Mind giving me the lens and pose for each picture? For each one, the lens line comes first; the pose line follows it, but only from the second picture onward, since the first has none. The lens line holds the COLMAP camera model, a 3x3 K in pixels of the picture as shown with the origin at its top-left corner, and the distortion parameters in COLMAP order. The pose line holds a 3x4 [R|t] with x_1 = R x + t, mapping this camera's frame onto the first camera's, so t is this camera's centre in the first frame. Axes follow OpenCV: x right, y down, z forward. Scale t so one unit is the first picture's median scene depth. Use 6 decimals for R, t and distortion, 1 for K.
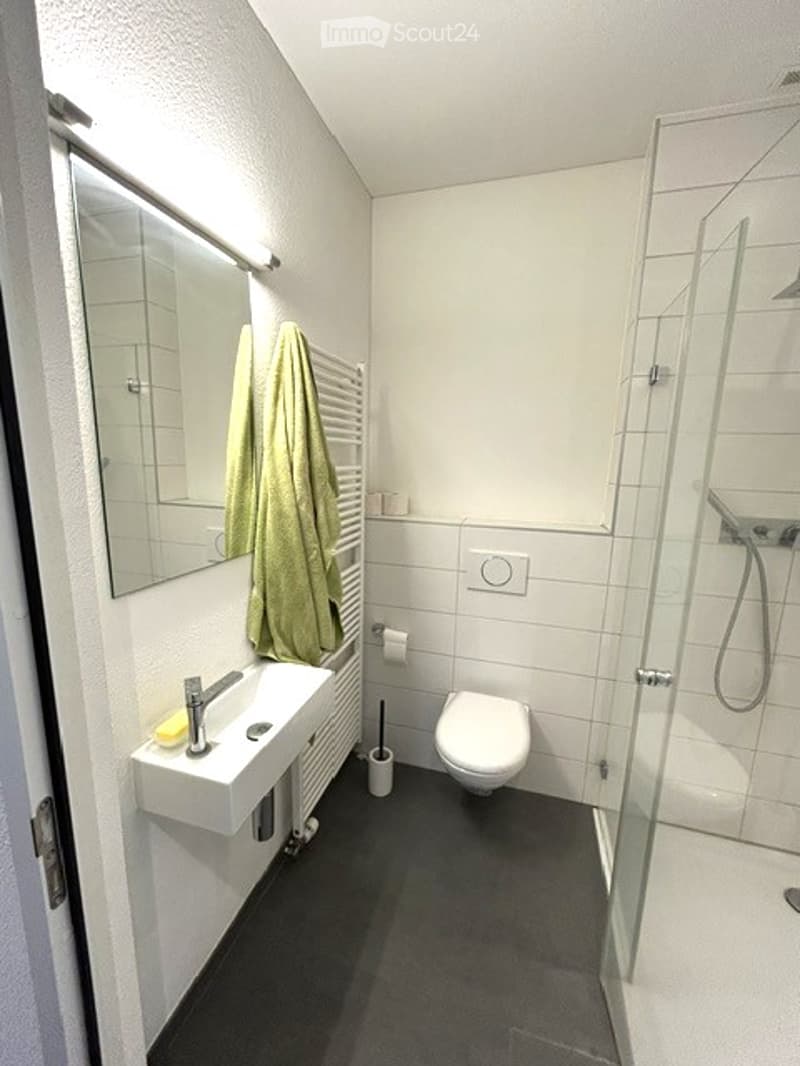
lens RADIAL K [[440.9, 0, 400.0], [0, 440.9, 533.0], [0, 0, 1]] dist [0.000618, 0.000132]
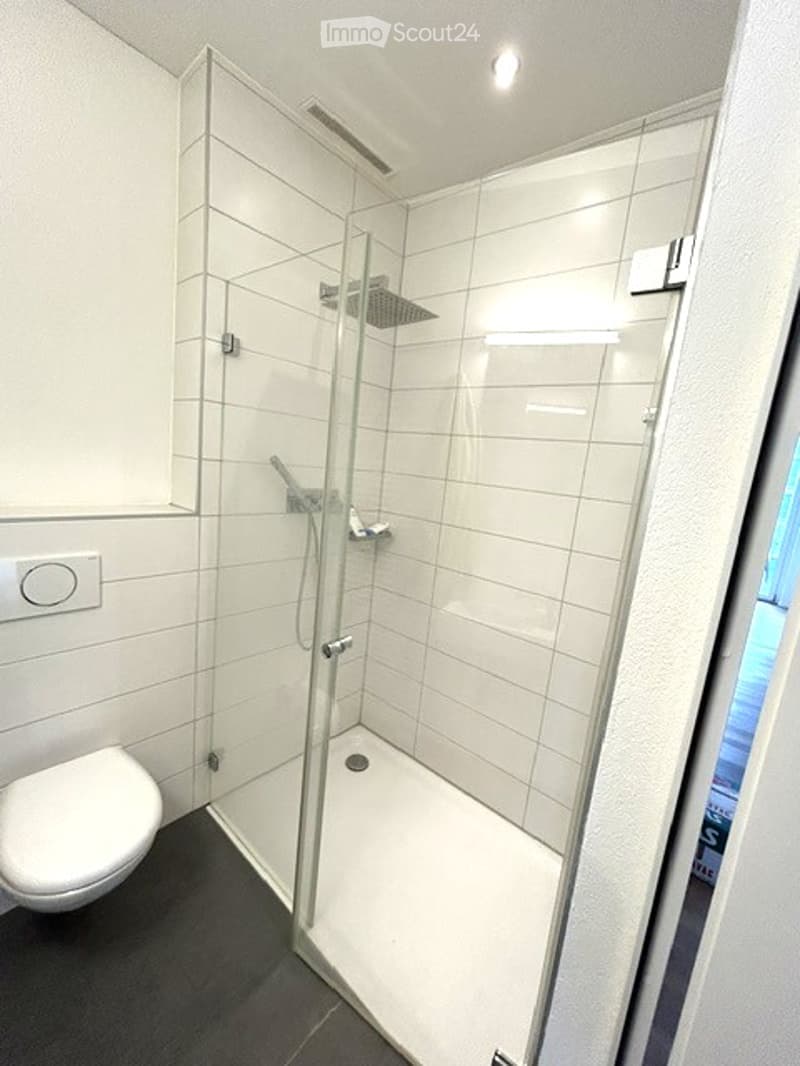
lens RADIAL K [[440.9, 0, 400.0], [0, 440.9, 533.0], [0, 0, 1]] dist [0.000618, 0.000132]
pose [[0.404450, -0.134196, 0.904661, -0.172810], [0.068195, 0.990848, 0.116493, -0.034576], [-0.912014, 0.014578, 0.409900, 0.247823]]
